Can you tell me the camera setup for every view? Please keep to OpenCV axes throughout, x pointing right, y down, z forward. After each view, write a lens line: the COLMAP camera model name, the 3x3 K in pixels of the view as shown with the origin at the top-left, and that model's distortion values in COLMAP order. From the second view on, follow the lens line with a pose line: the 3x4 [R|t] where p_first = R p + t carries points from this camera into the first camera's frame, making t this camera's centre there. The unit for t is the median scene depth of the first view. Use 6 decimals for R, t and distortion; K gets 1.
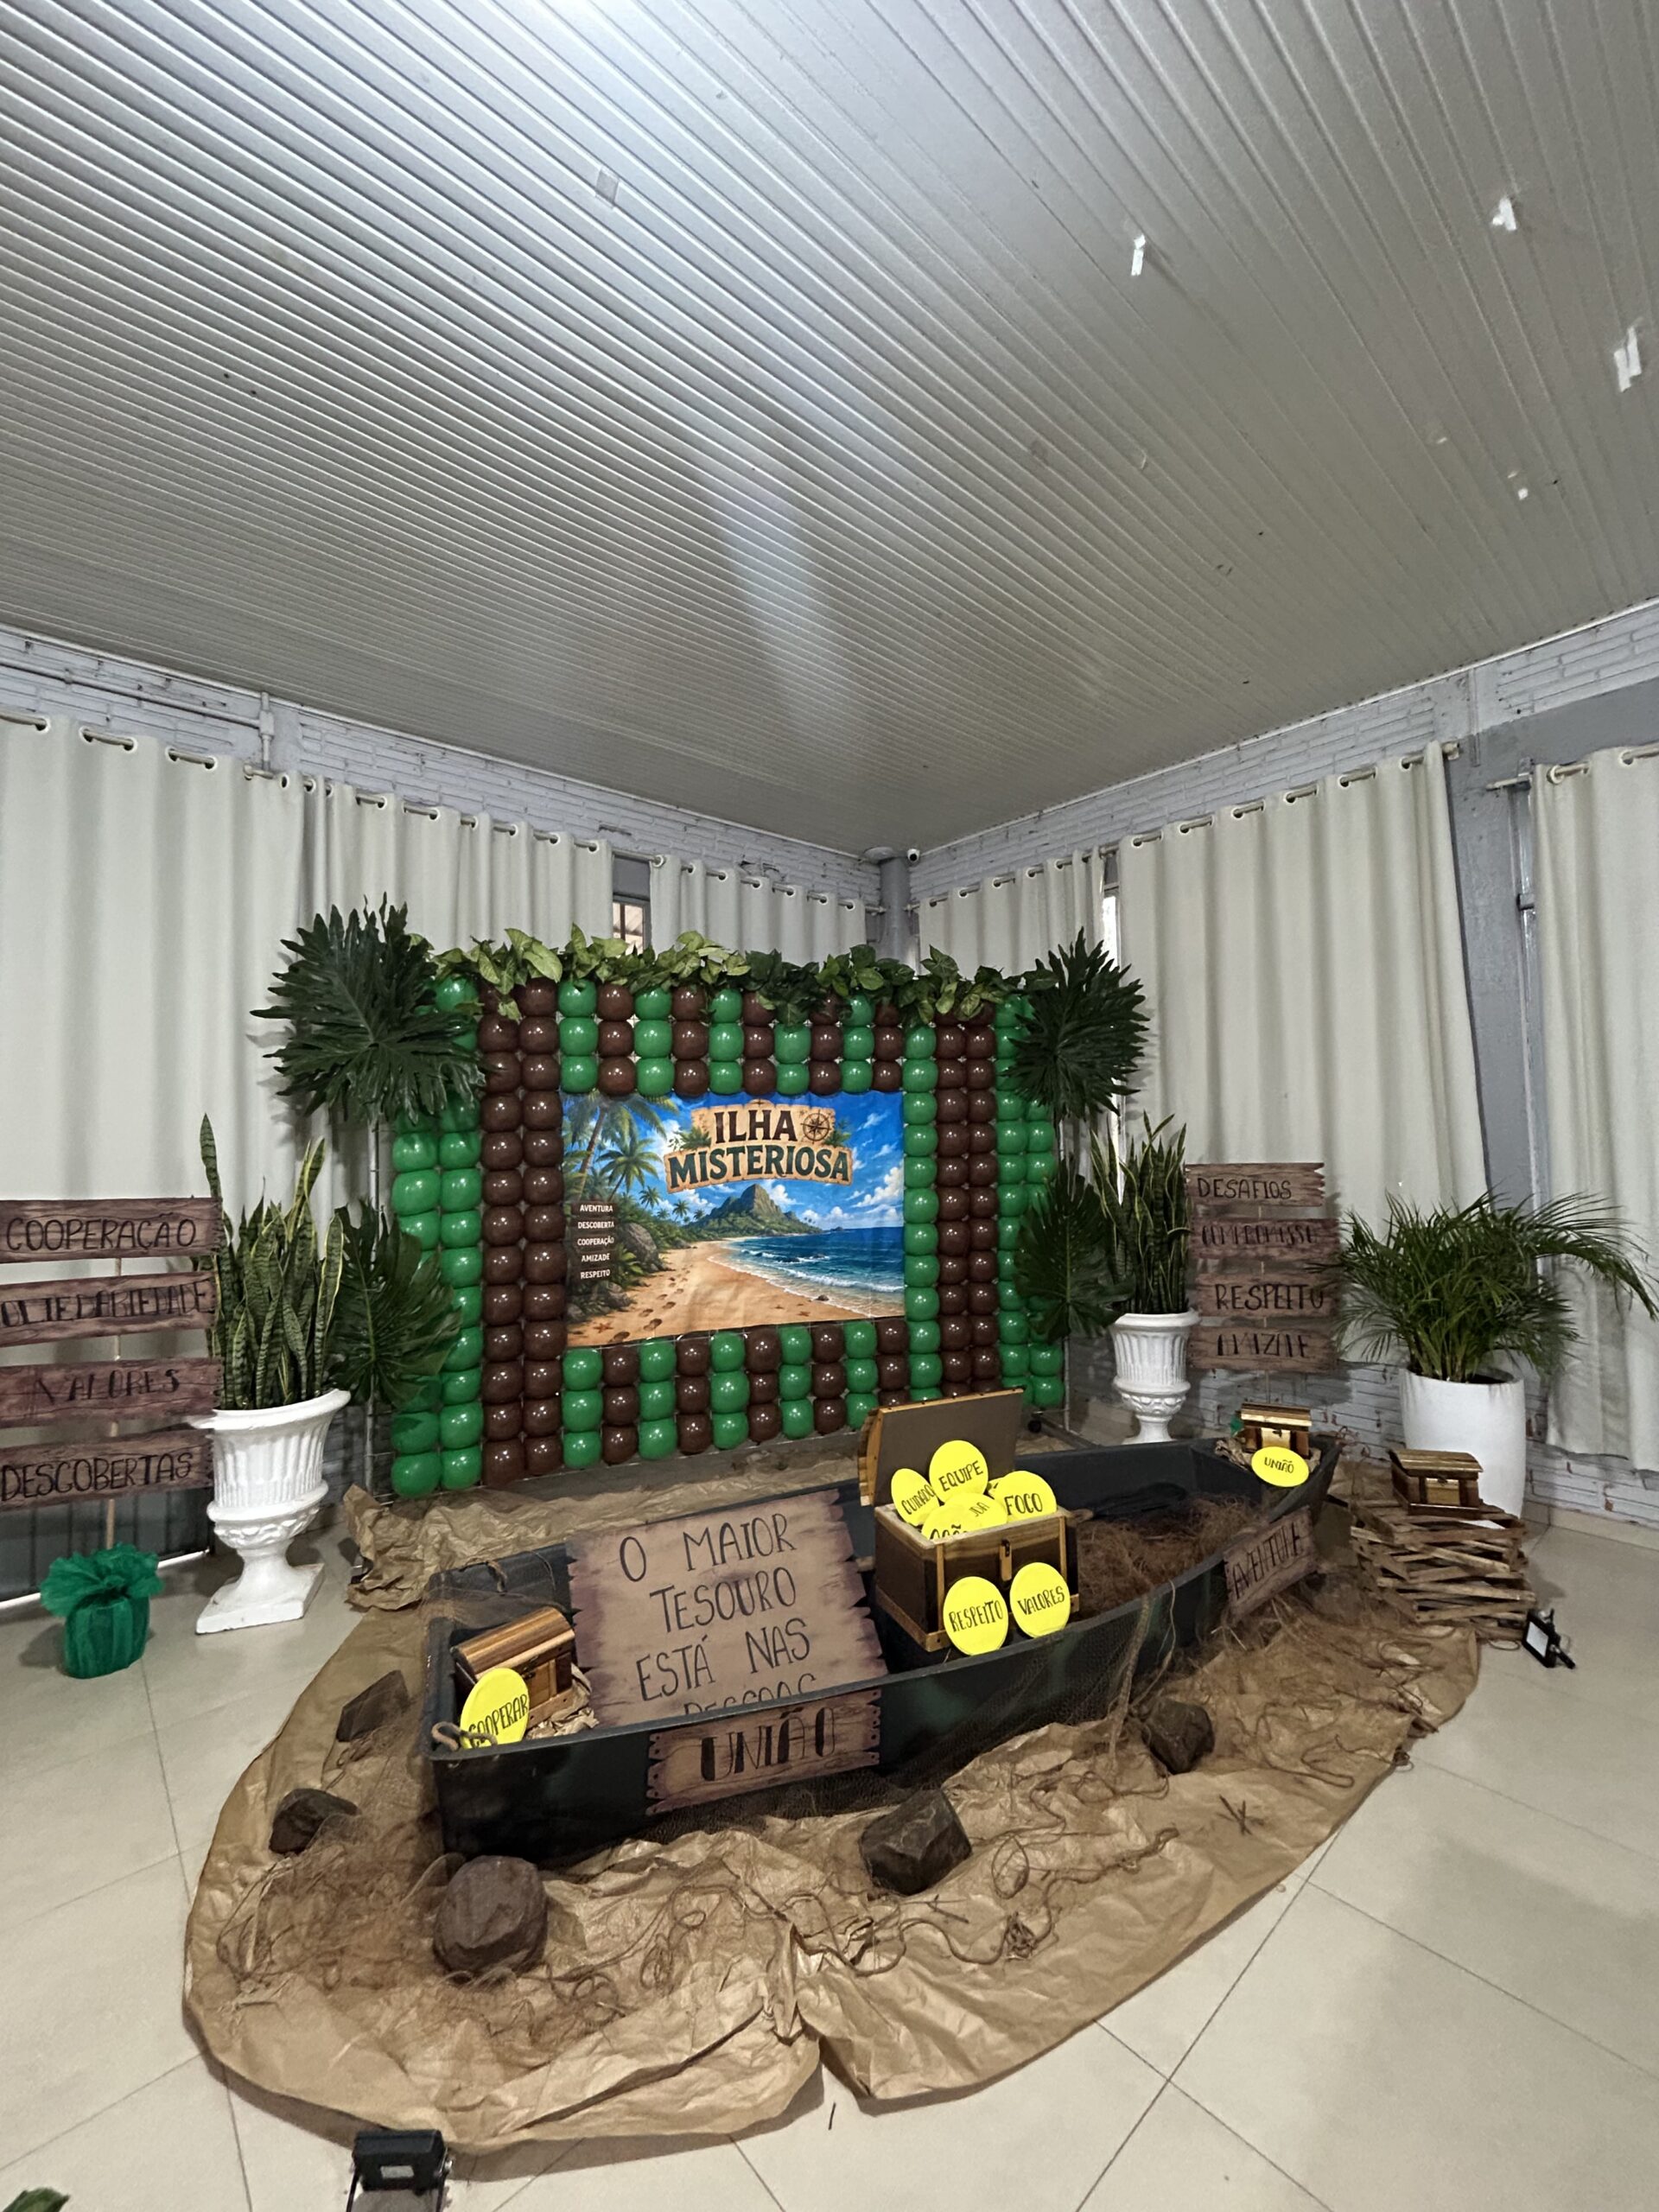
lens RADIAL K [[885.8, 0, 833.7], [0, 885.8, 1101.2], [0, 0, 1]] dist [-0.001049, 0.000077]
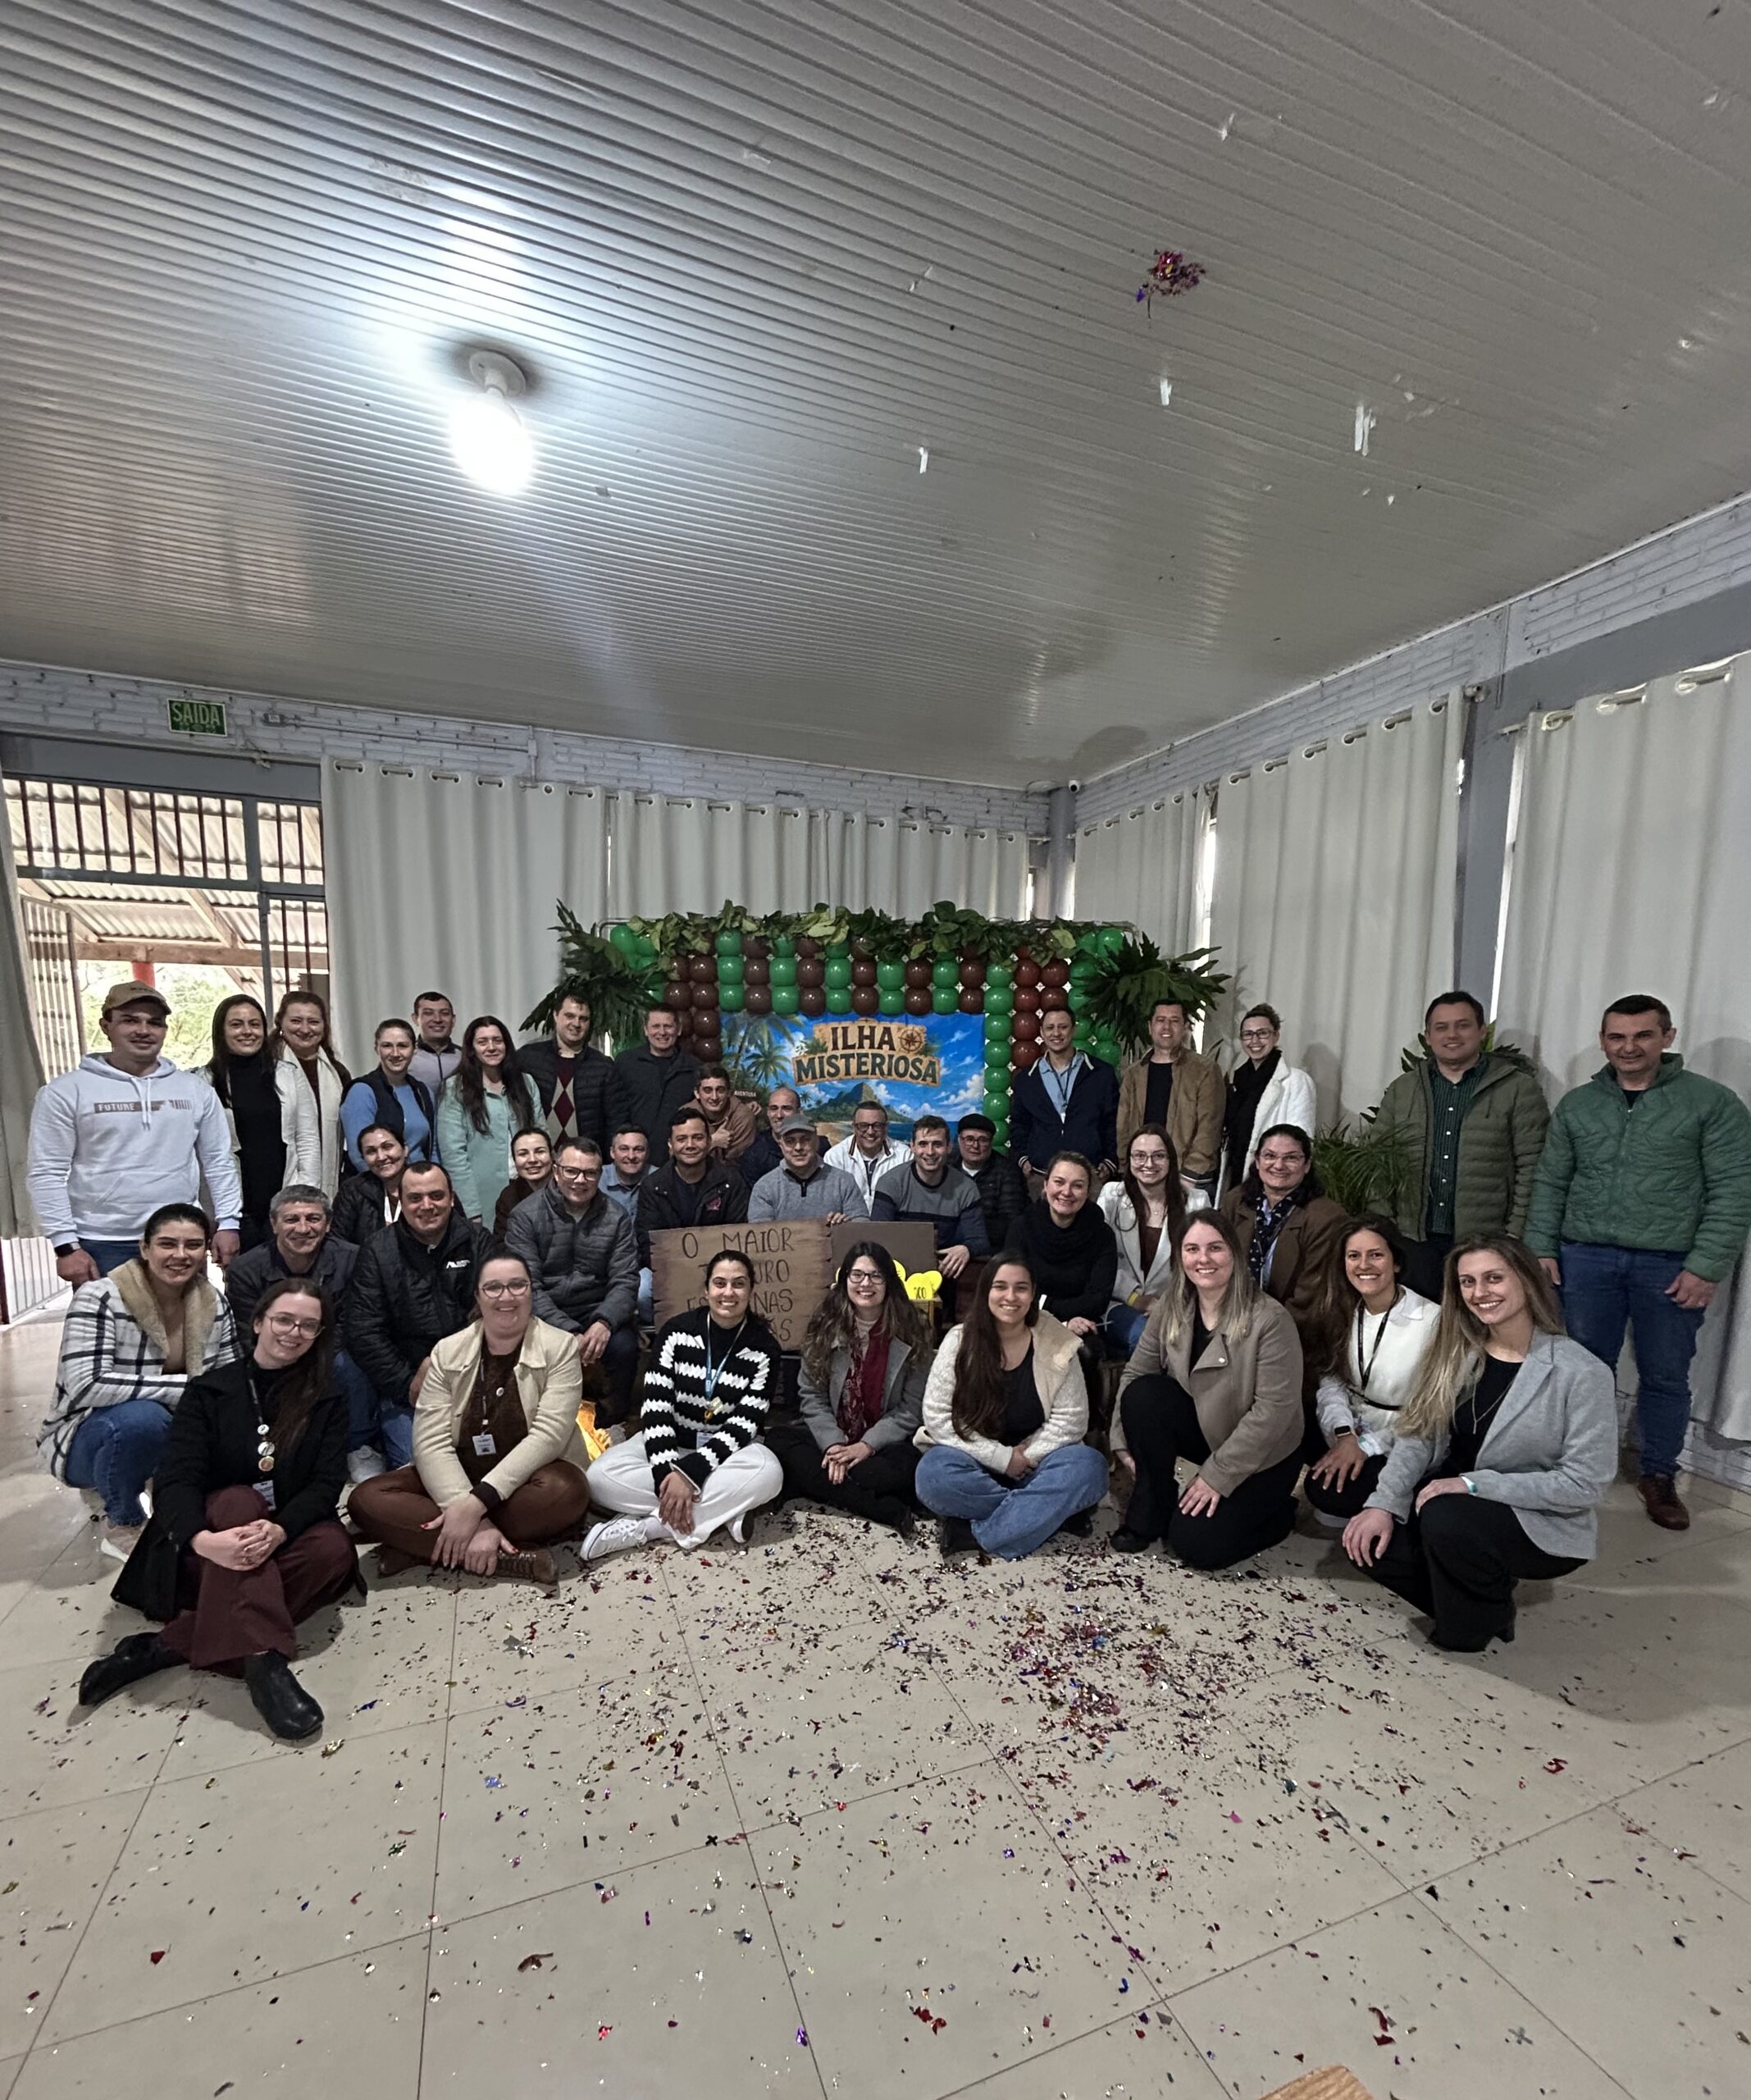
lens RADIAL K [[928.7, 0, 866.1], [0, 928.7, 1174.6], [0, 0, 1]] dist [0.003017, 0.000154]
pose [[0.940604, 0.079252, -0.330126, 0.389970], [-0.016966, 0.982131, 0.187434, -0.031880], [0.339081, -0.170700, 0.925141, -0.311781]]
